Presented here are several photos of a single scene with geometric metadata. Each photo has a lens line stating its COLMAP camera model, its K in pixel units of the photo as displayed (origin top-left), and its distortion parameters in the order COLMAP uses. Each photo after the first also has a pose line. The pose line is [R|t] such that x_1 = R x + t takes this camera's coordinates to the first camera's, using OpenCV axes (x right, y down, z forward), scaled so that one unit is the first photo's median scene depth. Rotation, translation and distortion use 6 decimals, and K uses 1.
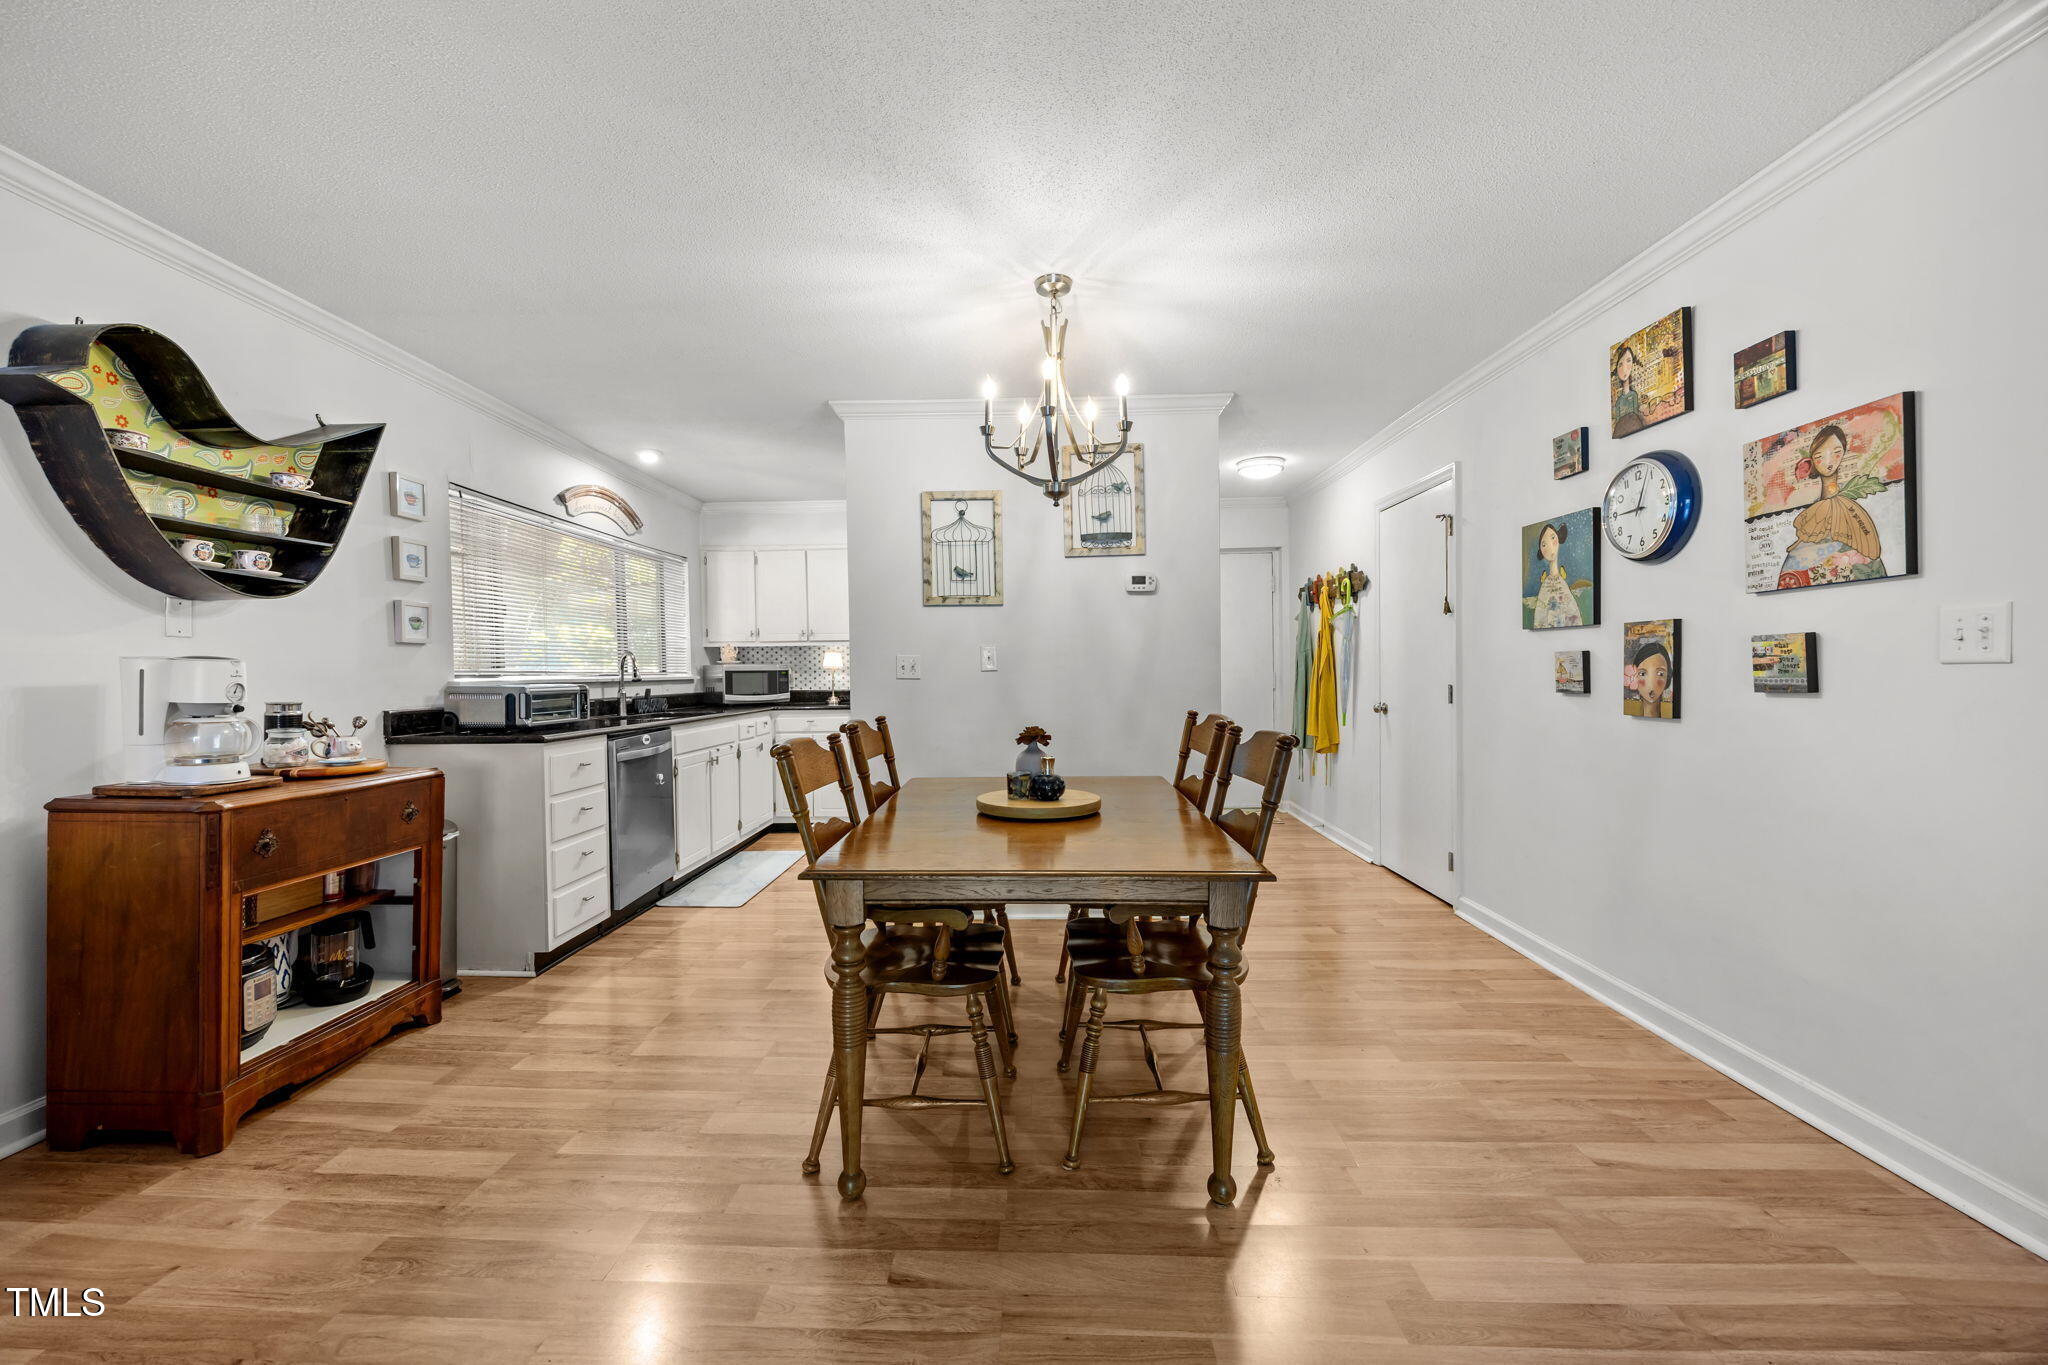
lens RADIAL K [[801.4, 0, 1015.0], [0, 801.4, 685.5], [0, 0, 1]] dist [0.001786, -0.001657]
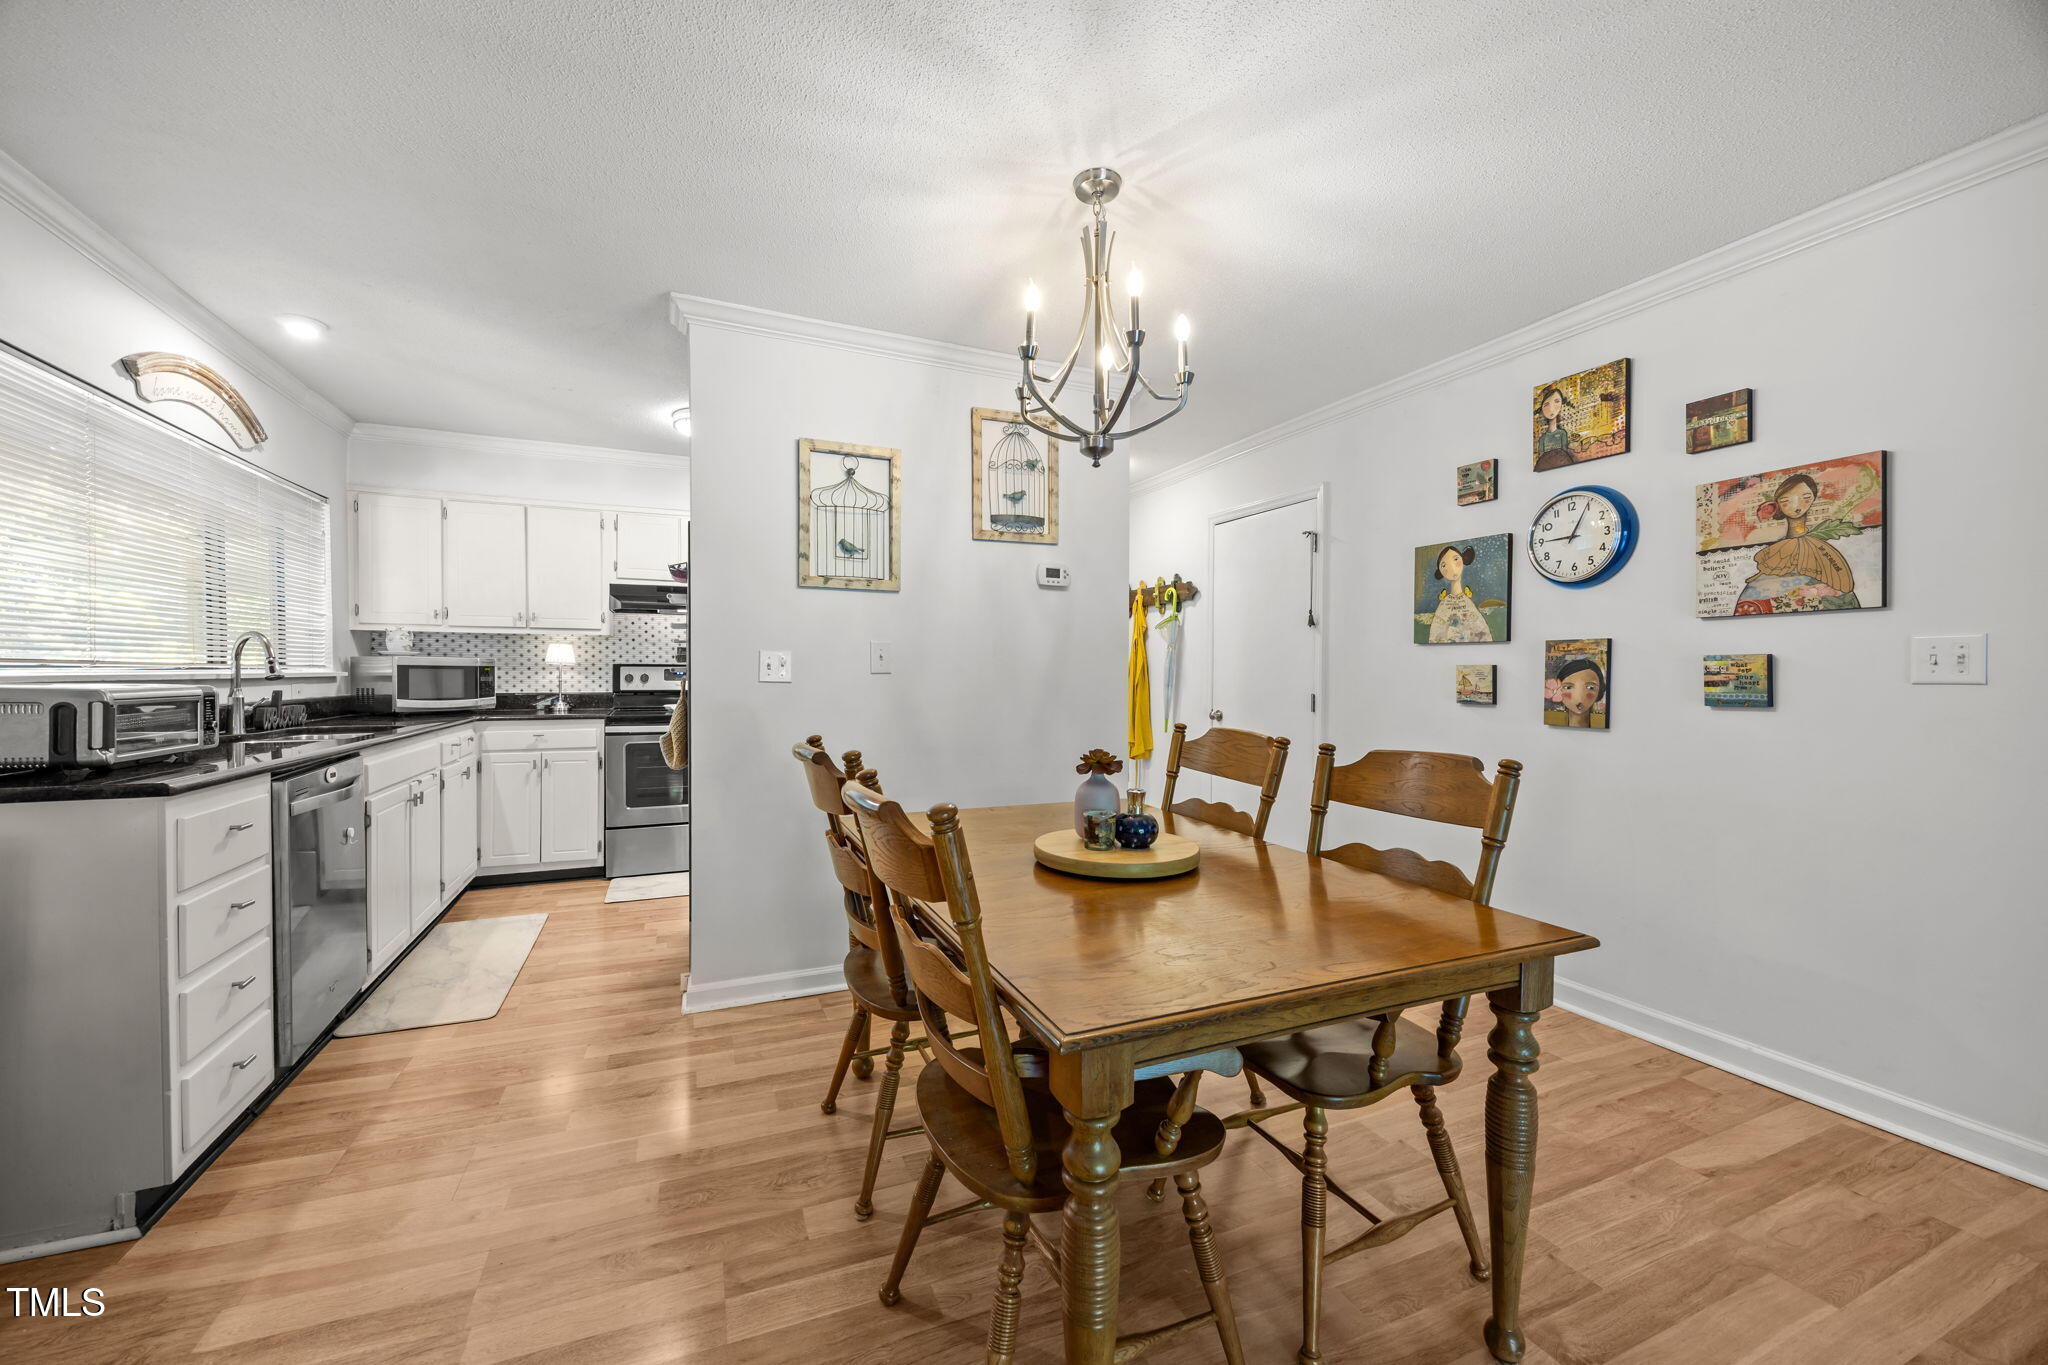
lens RADIAL K [[779.7, 0, 1017.2], [0, 779.7, 683.6], [0, 0, 1]] dist [-0.002752, -0.000366]
pose [[0.907552, 0.011575, 0.419781, -0.351031], [-0.009417, 0.999930, -0.007215, -0.005041], [-0.419834, 0.002595, 0.907597, 0.351558]]
